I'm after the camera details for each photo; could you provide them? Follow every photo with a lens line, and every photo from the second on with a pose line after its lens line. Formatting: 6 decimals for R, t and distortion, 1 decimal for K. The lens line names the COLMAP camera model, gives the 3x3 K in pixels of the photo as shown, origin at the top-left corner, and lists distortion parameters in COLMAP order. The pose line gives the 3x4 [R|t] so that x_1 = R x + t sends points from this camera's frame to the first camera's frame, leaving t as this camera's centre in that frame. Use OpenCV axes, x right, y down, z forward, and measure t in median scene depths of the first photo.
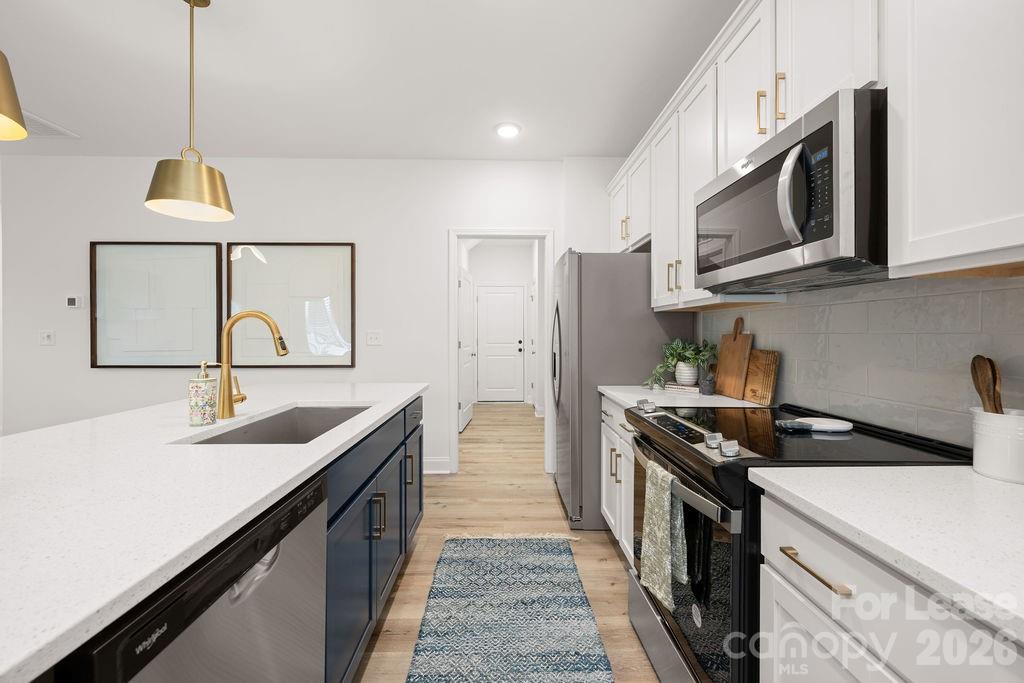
lens RADIAL K [[408.9, 0, 512.4], [0, 408.9, 332.4], [0, 0, 1]] dist [0.000000, 0.000506]
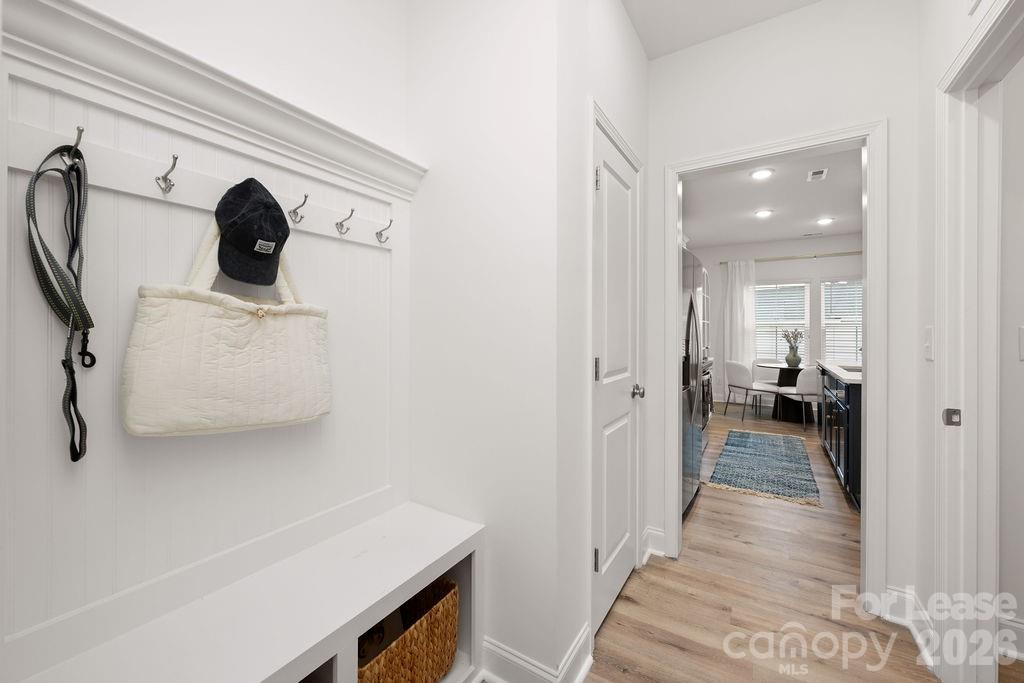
lens RADIAL K [[408.9, 0, 511.6], [0, 408.9, 335.7], [0, 0, 1]] dist [0.000000, 0.000506]
pose [[-0.825857, 0.003253, 0.563871, -0.064675], [0.004837, 0.999987, 0.001314, 0.003655], [-0.563859, 0.003813, -0.825862, 1.735779]]
